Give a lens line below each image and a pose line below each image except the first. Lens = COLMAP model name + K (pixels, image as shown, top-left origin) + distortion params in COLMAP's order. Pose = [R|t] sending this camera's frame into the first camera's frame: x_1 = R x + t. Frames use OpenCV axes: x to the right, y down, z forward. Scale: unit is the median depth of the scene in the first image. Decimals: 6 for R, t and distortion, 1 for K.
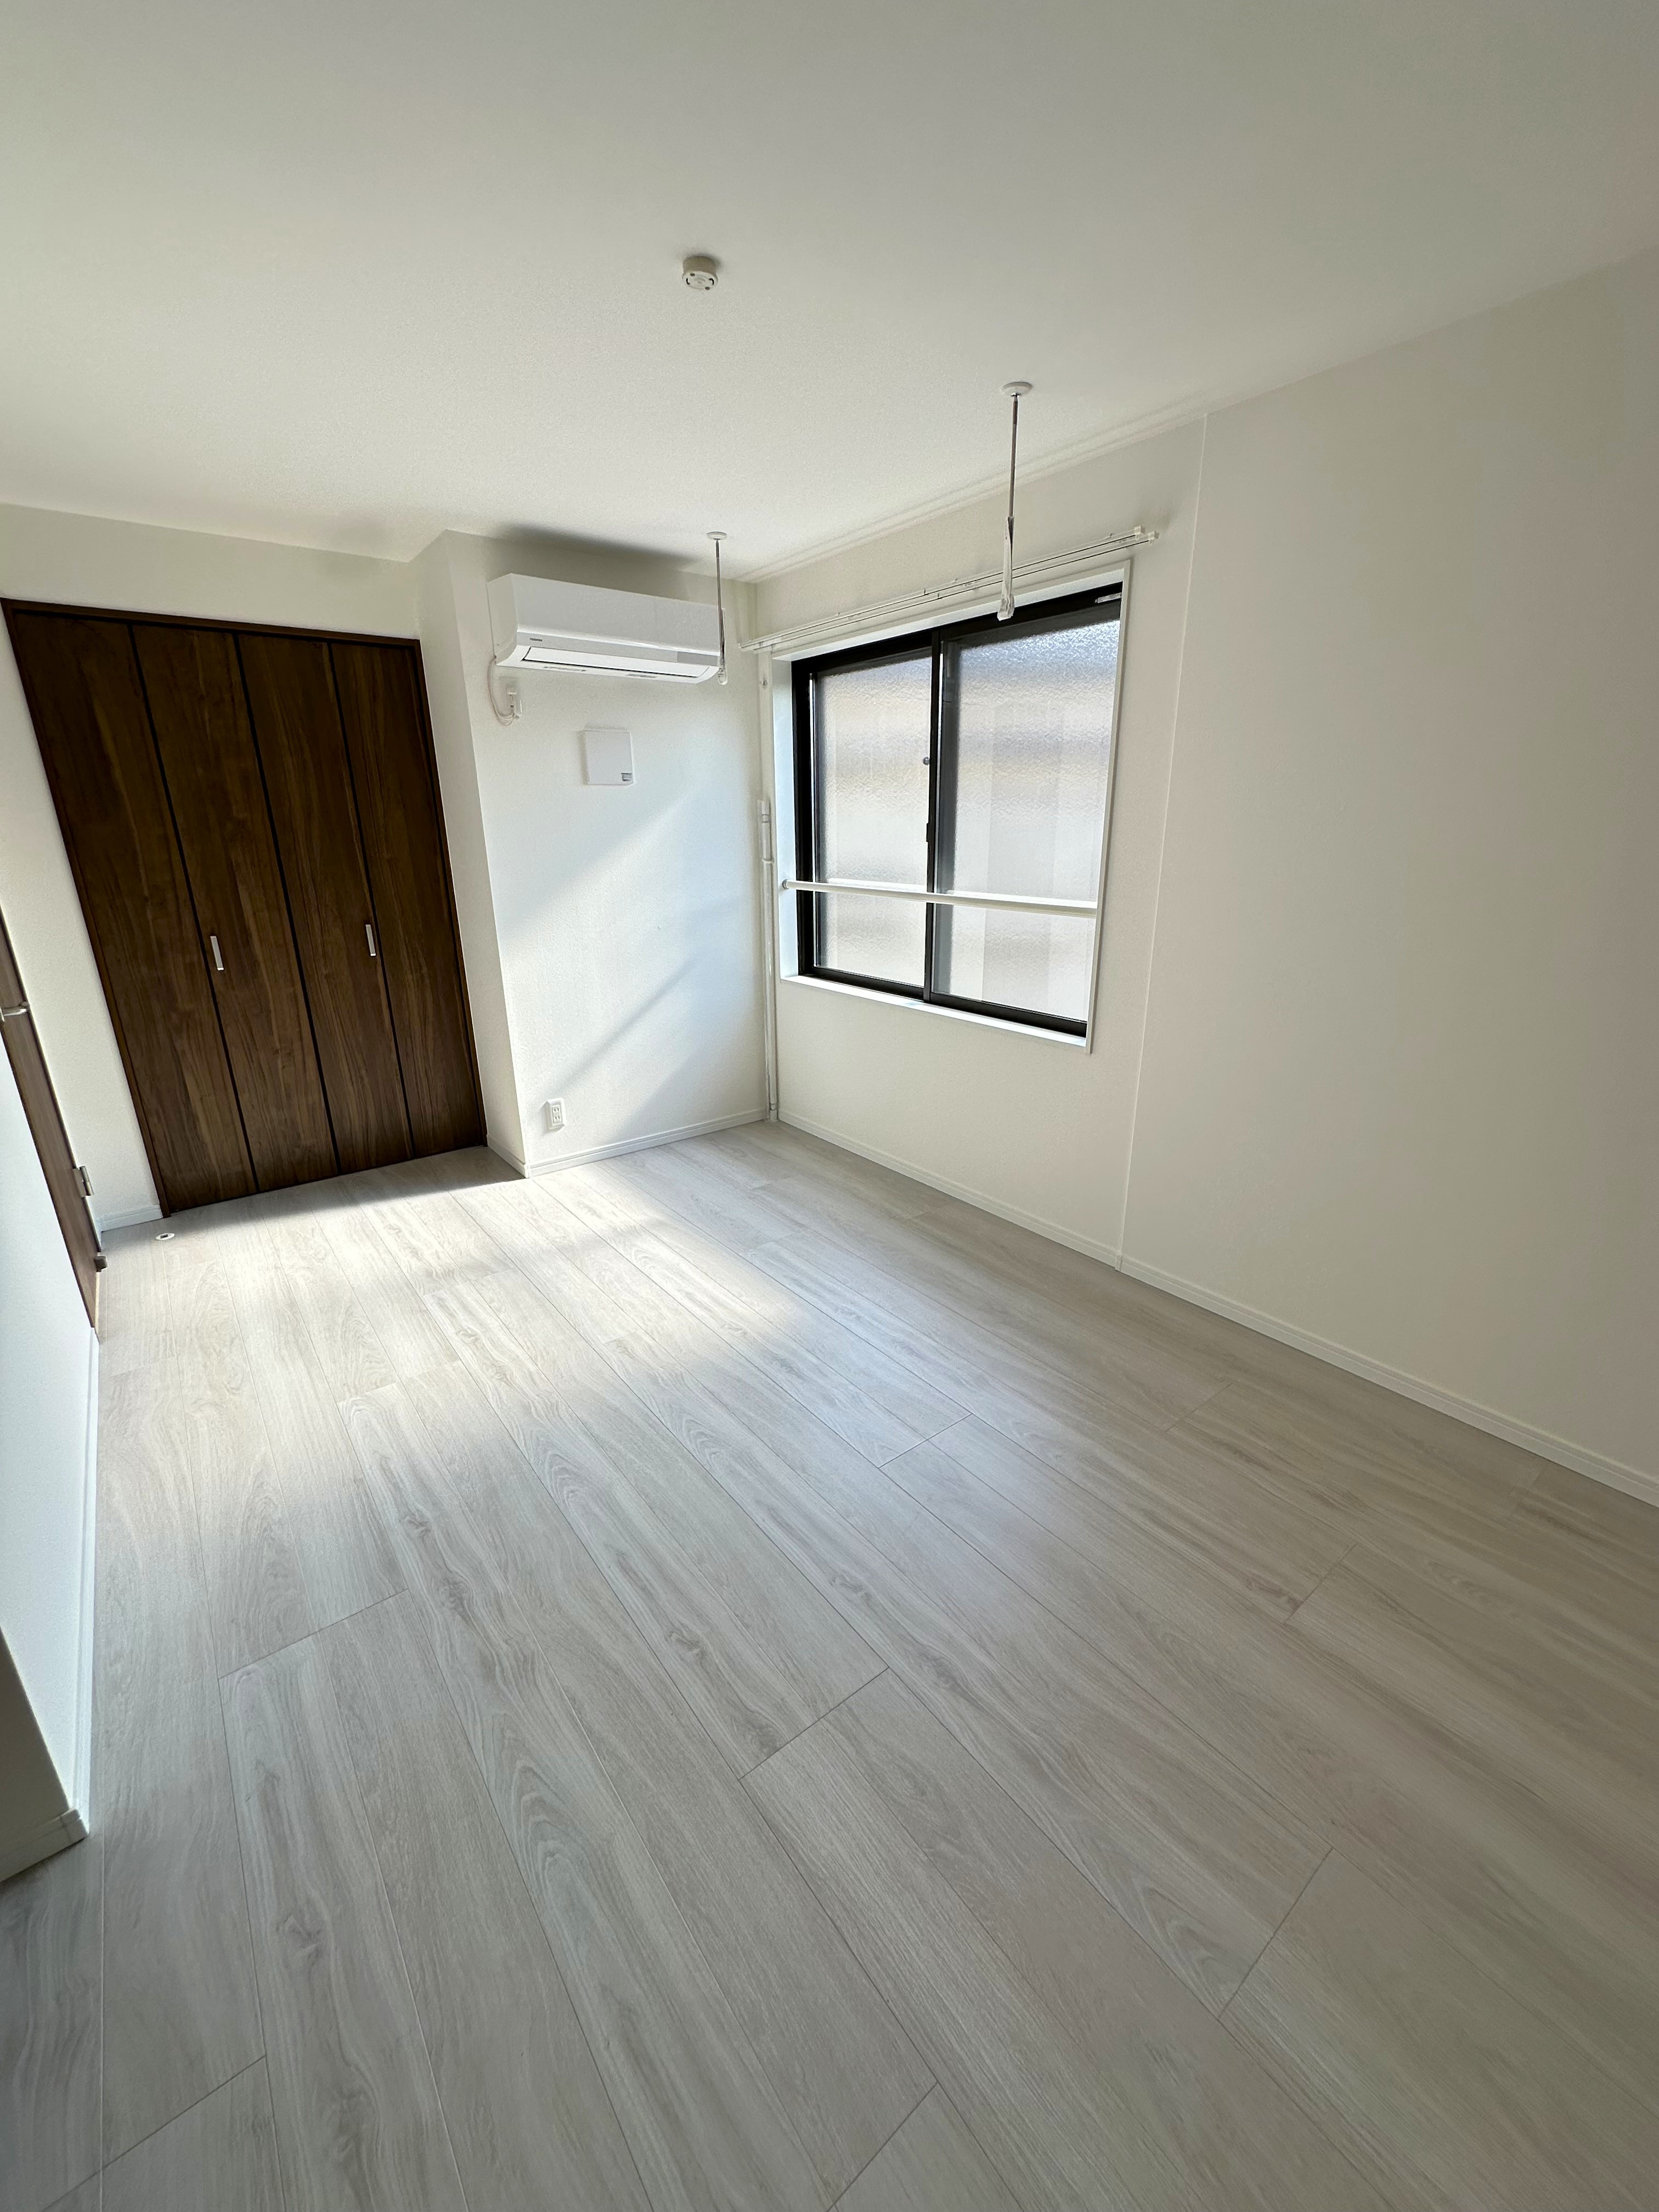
lens RADIAL K [[883.4, 0, 833.3], [0, 883.4, 1107.2], [0, 0, 1]] dist [-0.000038, 0.000211]
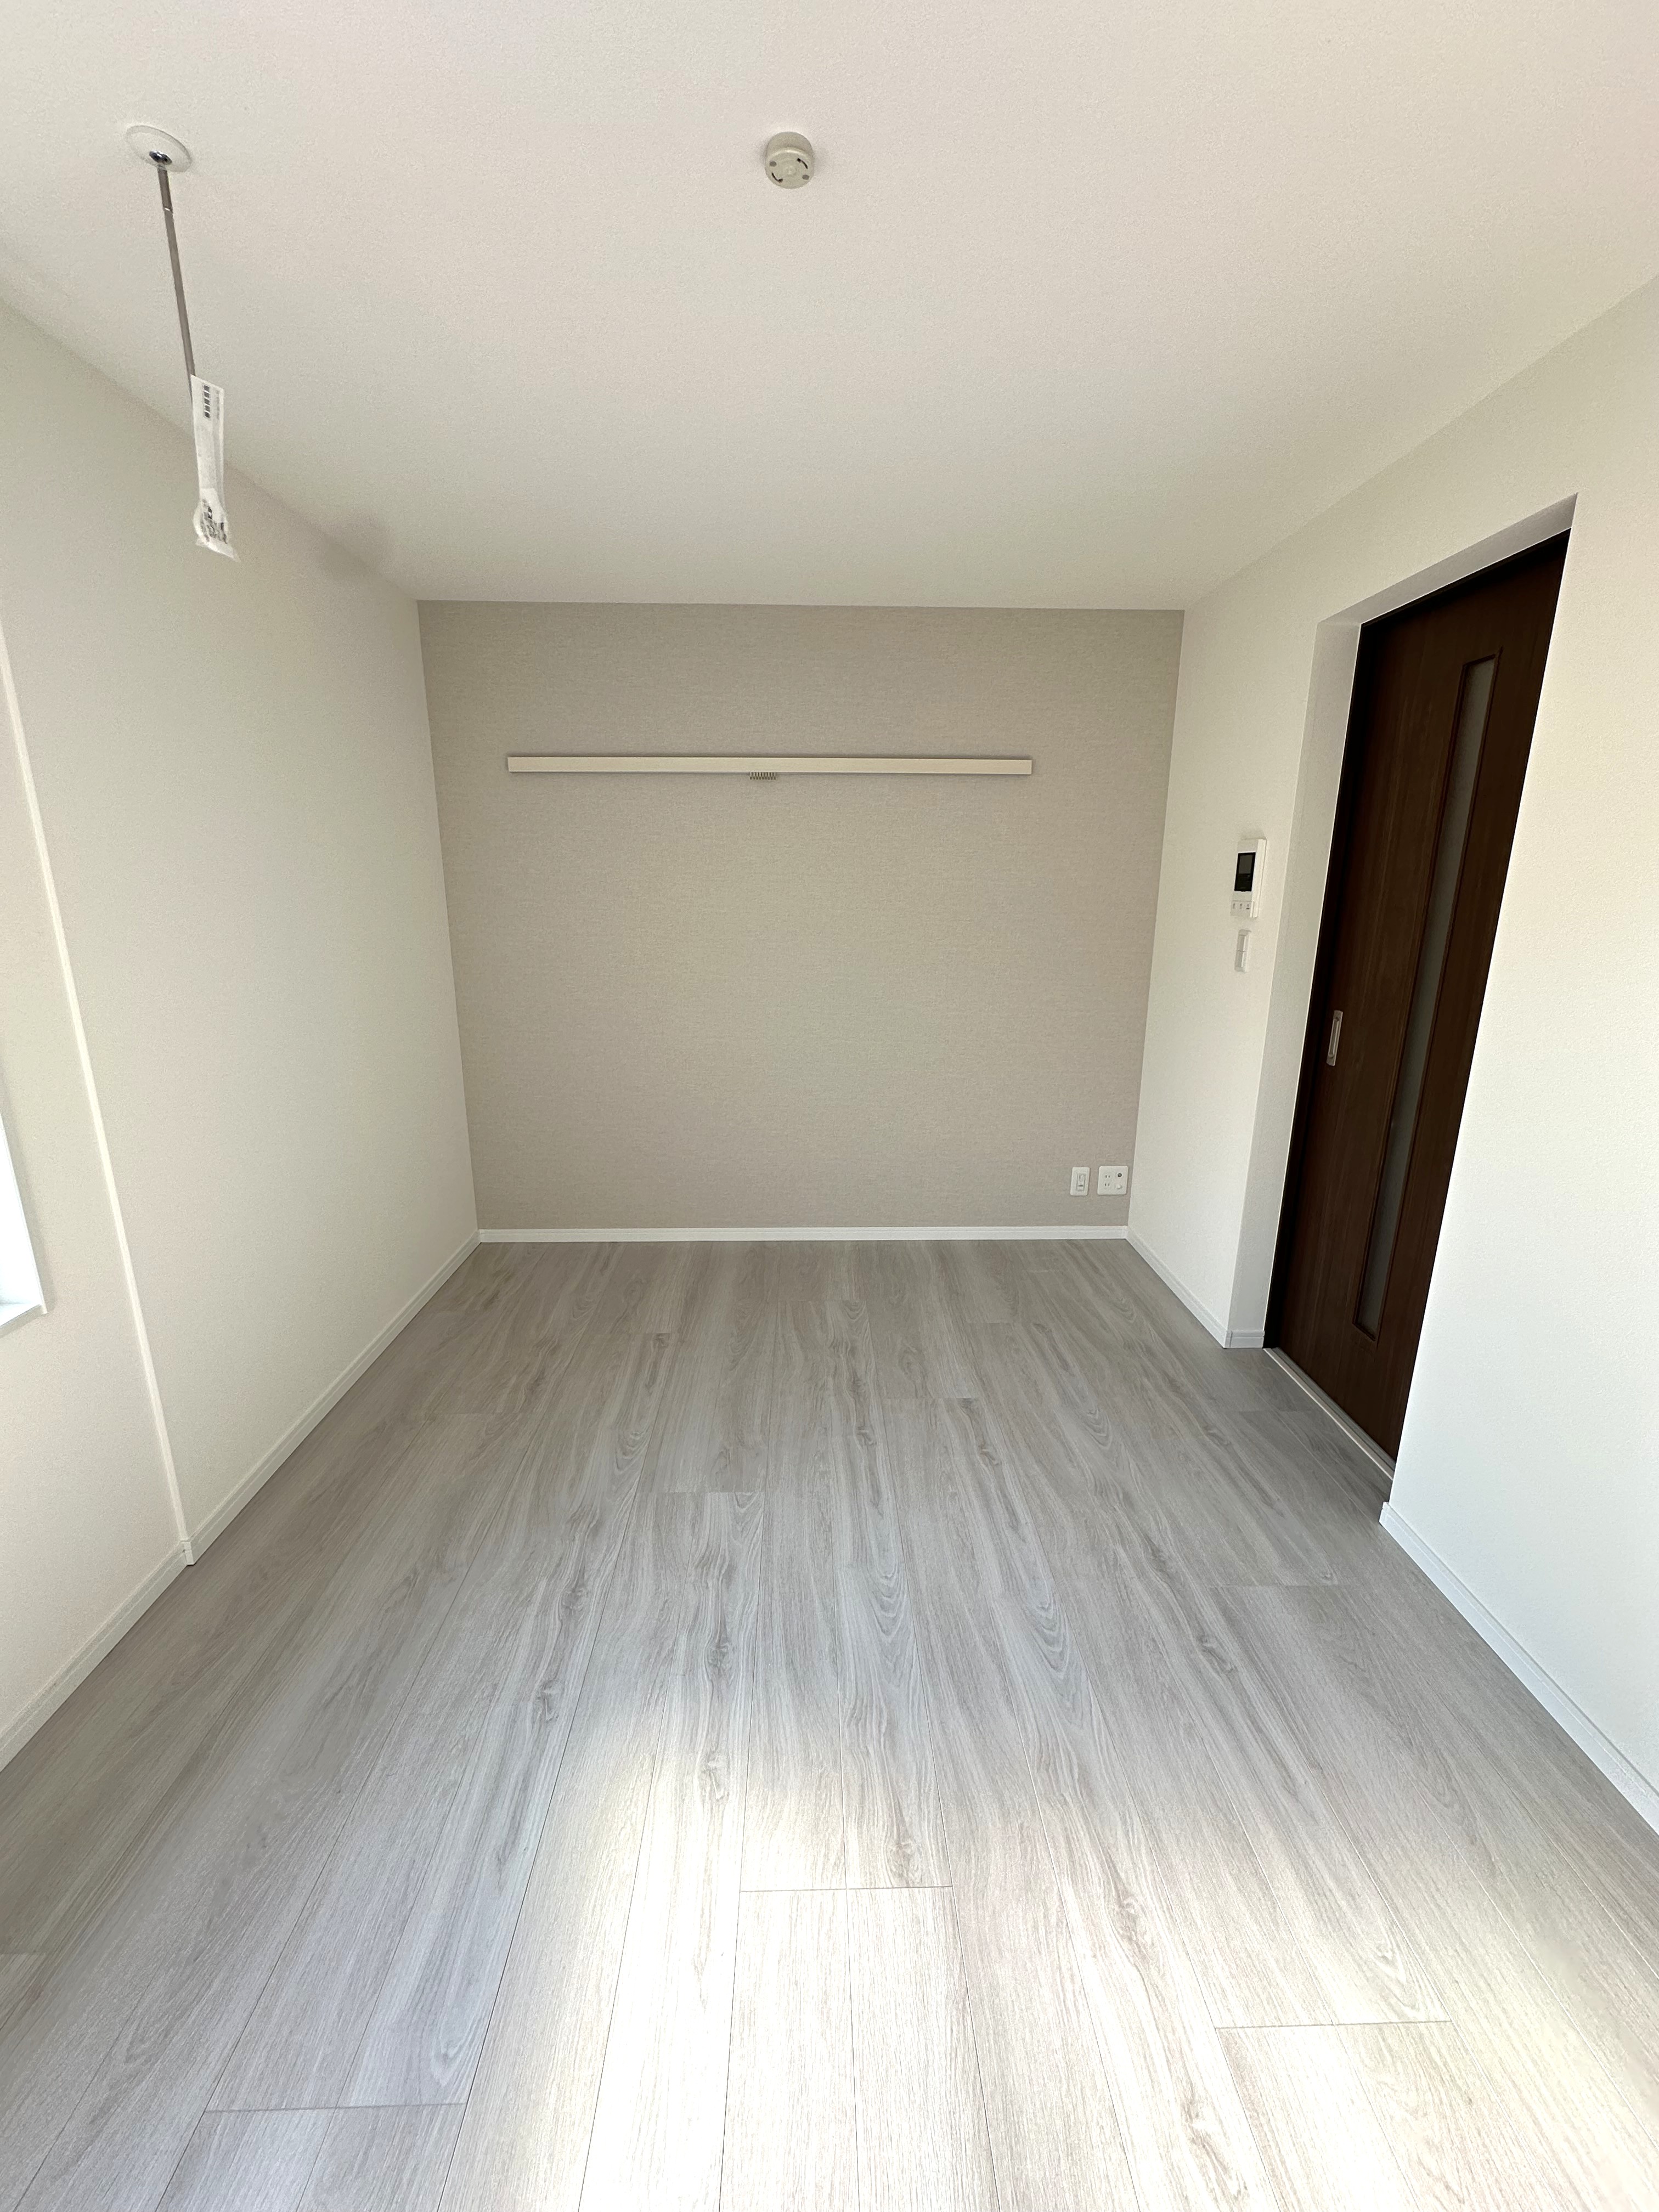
lens RADIAL K [[883.4, 0, 830.6], [0, 883.4, 1105.3], [0, 0, 1]] dist [-0.000038, 0.000211]
pose [[-0.803093, -0.139403, 0.579318, -0.643511], [0.188653, 0.862744, 0.469130, -0.538610], [-0.565201, 0.486045, -0.666565, 1.657886]]
